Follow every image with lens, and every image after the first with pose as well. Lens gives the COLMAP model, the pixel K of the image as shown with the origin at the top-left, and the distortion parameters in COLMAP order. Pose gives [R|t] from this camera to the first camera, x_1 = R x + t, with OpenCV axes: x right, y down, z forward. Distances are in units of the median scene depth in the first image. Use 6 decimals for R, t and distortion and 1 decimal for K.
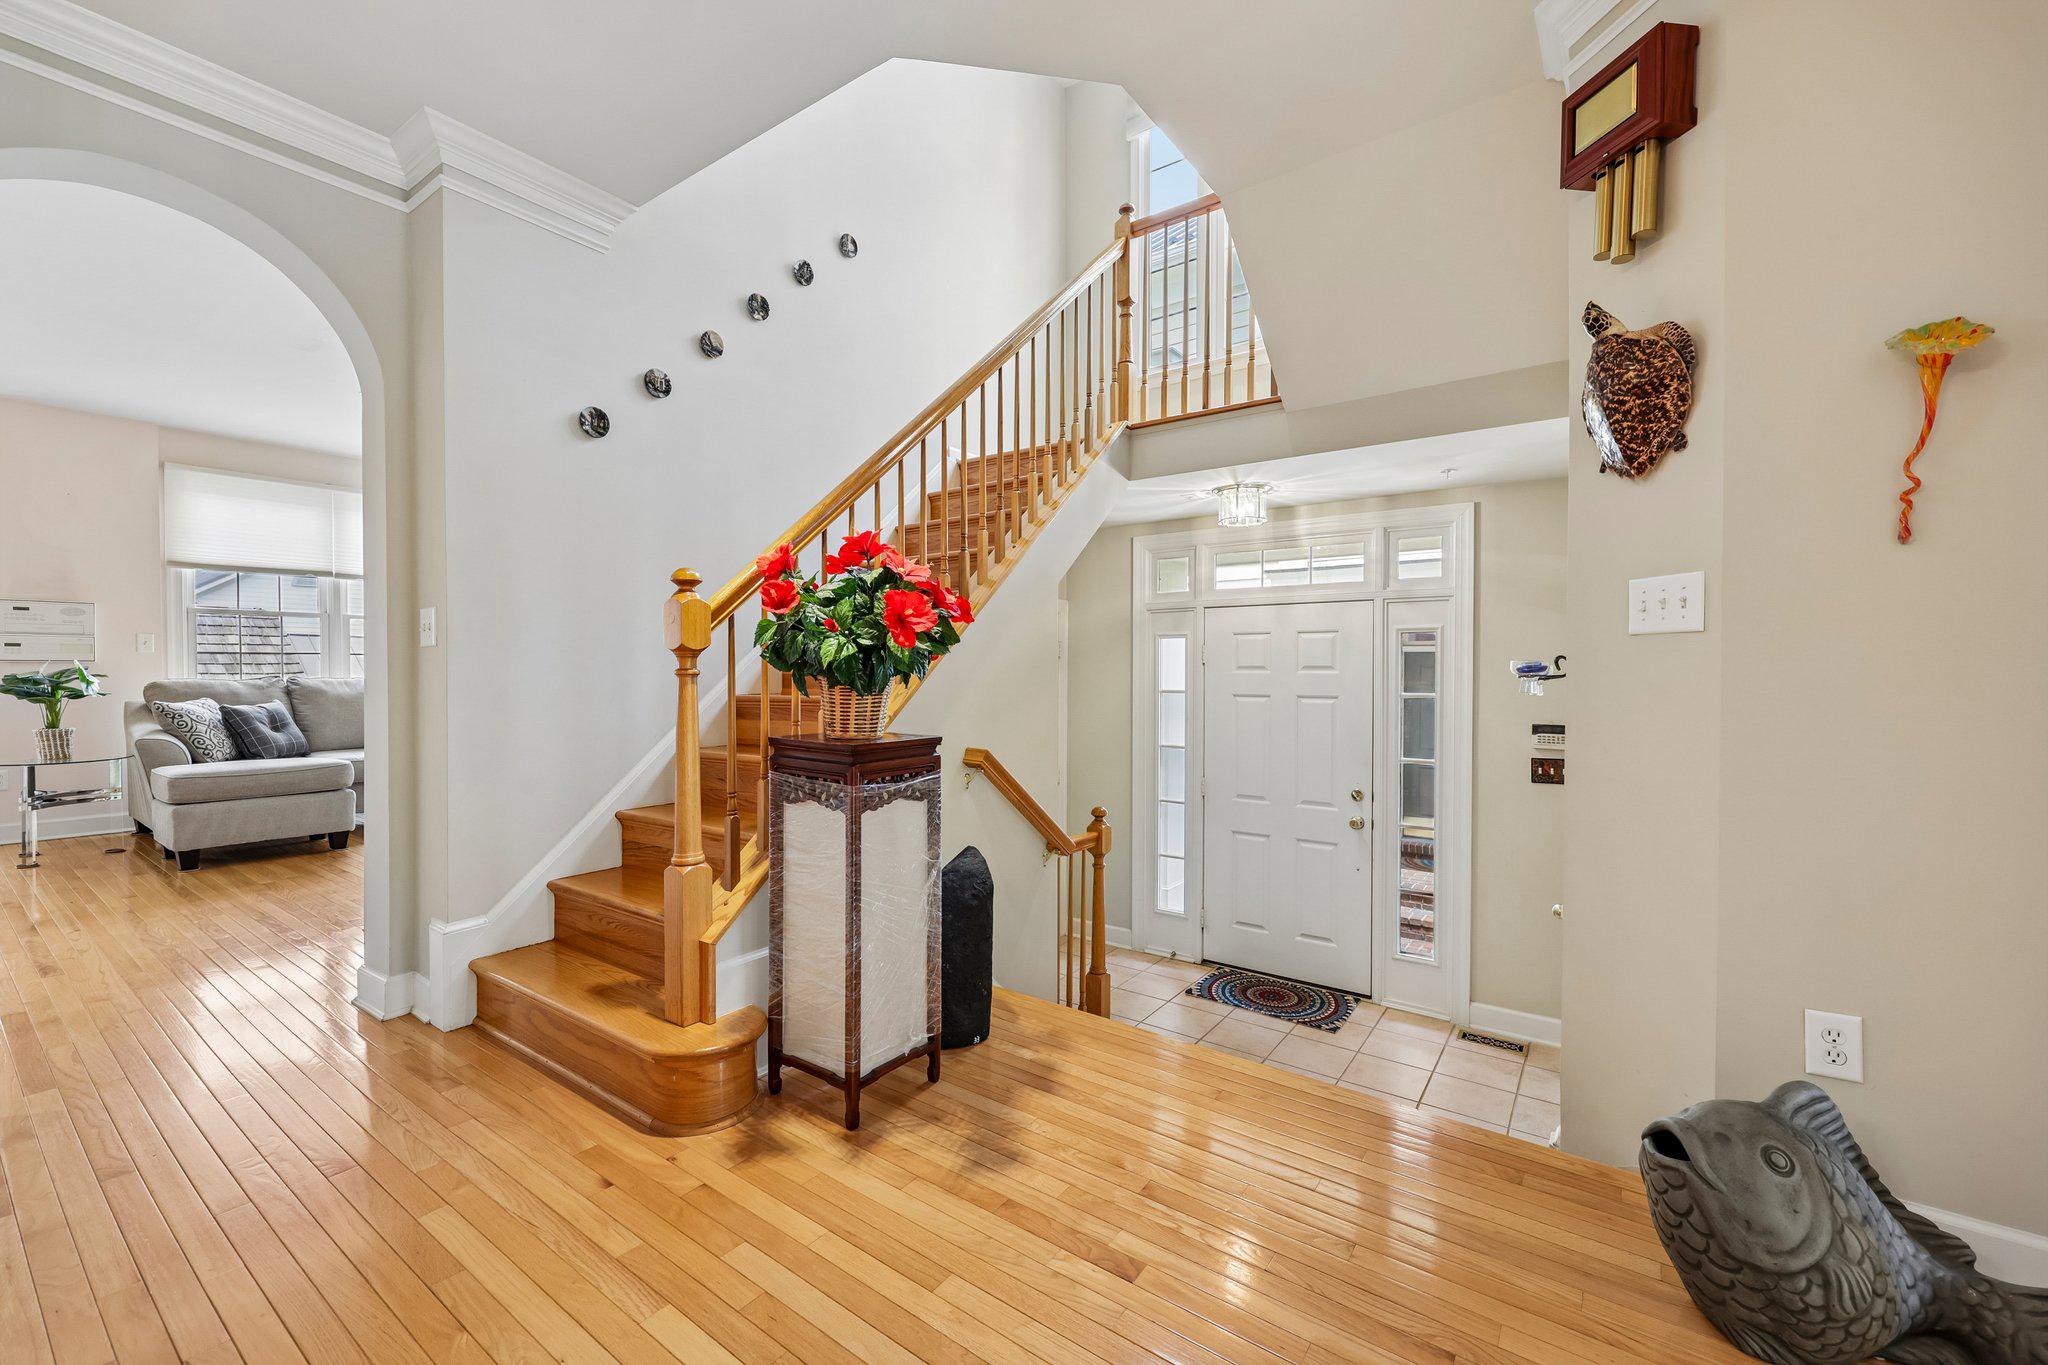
lens RADIAL K [[832.6, 0, 1024.0], [0, 832.6, 682.5], [0, 0, 1]] dist [0.001340, 0.000288]
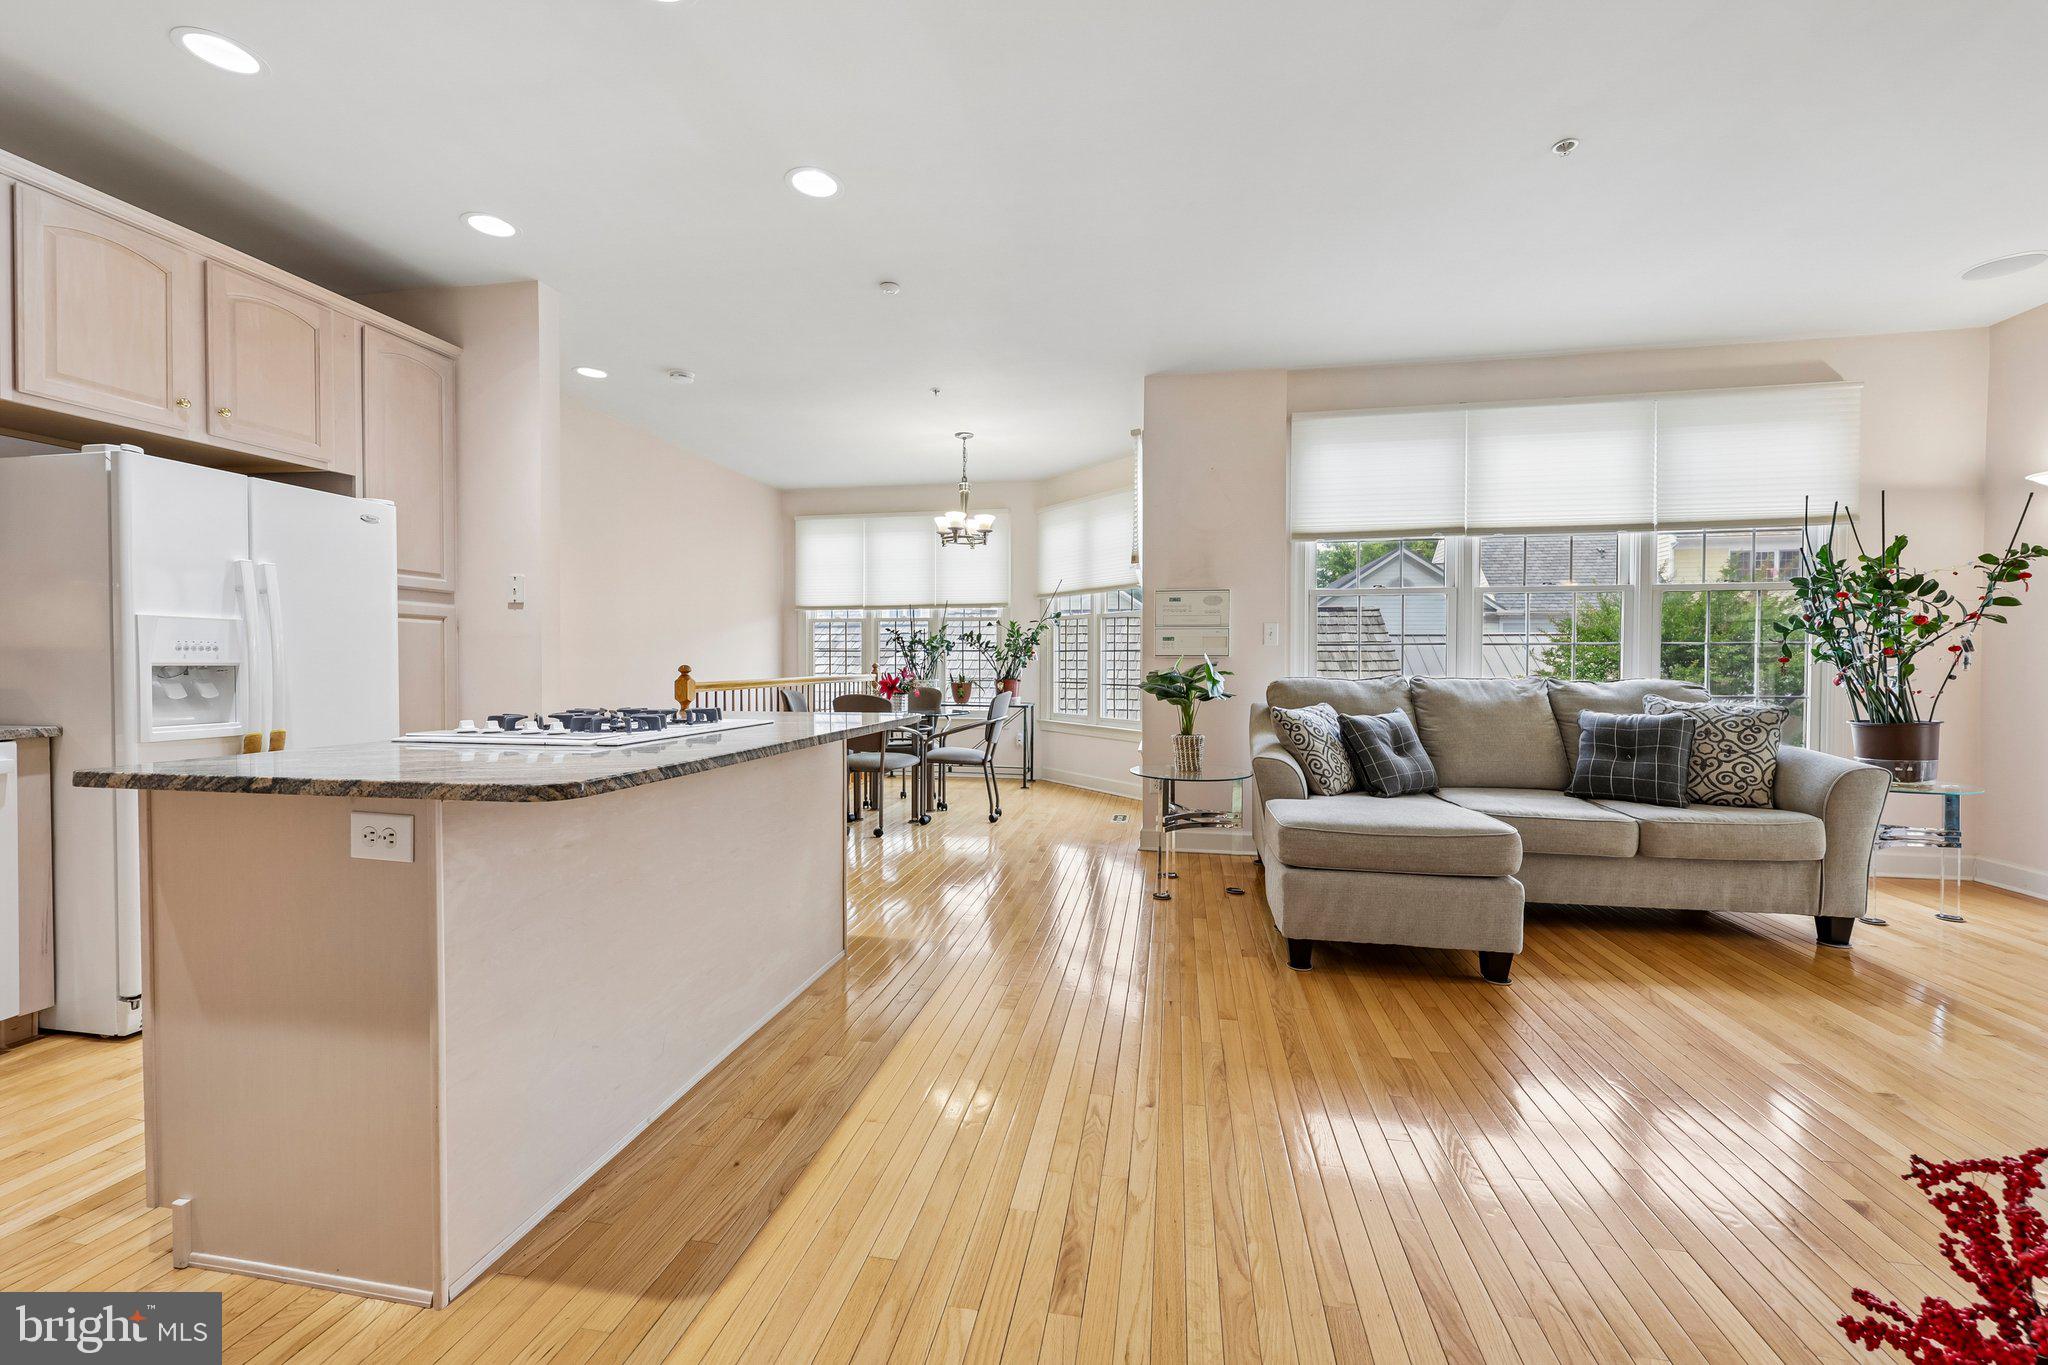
lens RADIAL K [[823.9, 0, 1024.0], [0, 823.9, 682.5], [0, 0, 1]] dist [0.000460, 0.000073]
pose [[0.430493, 0.016777, -0.902438, -0.489199], [-0.015208, 0.999820, 0.011333, -0.005343], [0.902466, 0.008846, 0.430671, 0.498652]]
